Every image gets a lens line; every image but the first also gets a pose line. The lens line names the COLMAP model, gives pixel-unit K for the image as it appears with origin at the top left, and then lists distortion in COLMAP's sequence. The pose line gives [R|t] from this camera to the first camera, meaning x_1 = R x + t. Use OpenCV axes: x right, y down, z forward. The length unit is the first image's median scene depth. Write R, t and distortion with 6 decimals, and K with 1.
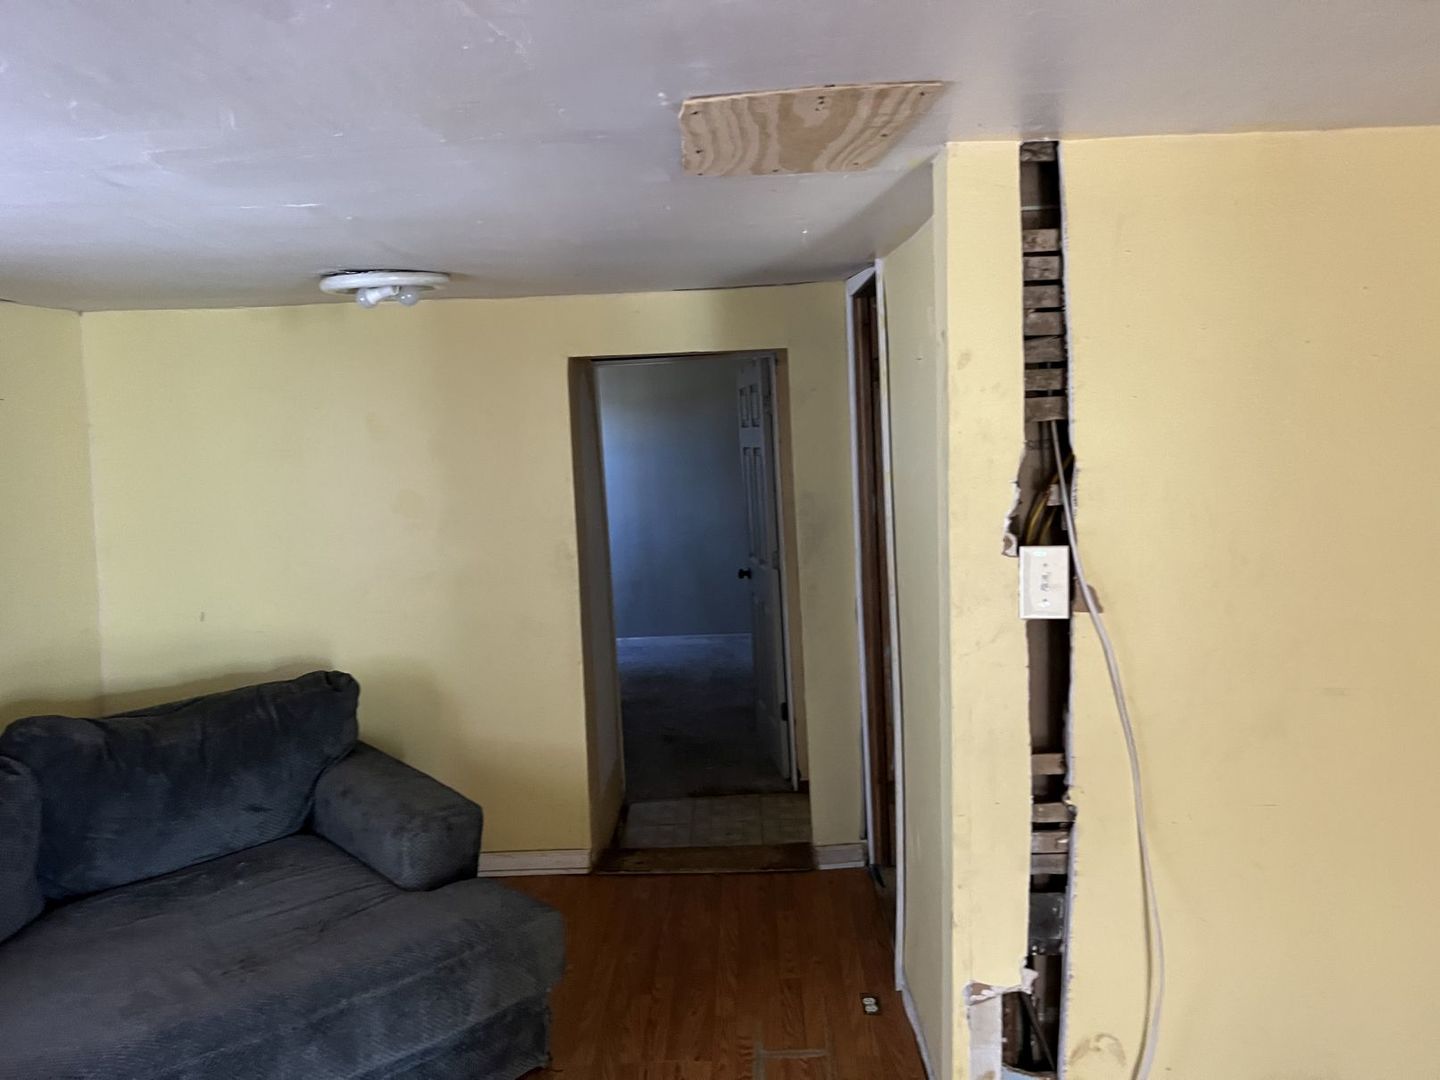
lens RADIAL K [[1086.3, 0, 721.0], [0, 1086.3, 532.5], [0, 0, 1]] dist [0.031851, -0.010635]
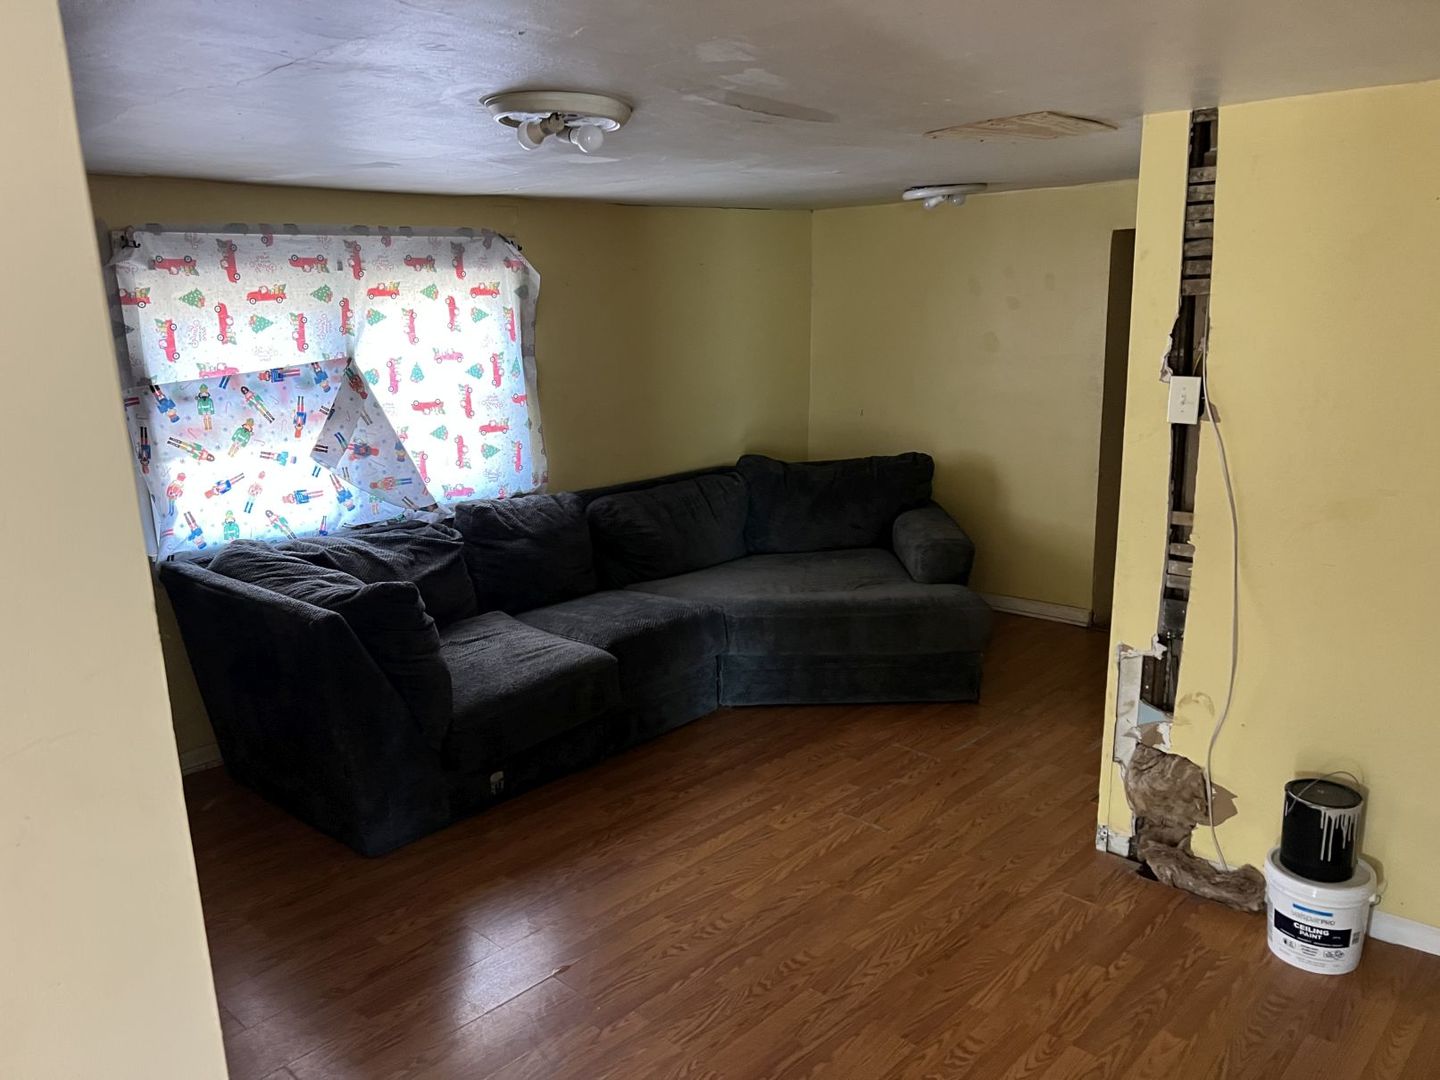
lens RADIAL K [[1086.3, 0, 721.3], [0, 1086.3, 544.3], [0, 0, 1]] dist [0.031851, -0.010635]
pose [[0.752203, 0.156655, -0.640038, 0.812653], [-0.058905, 0.983426, 0.171475, 0.018966], [0.656293, -0.091283, 0.748964, -0.617520]]
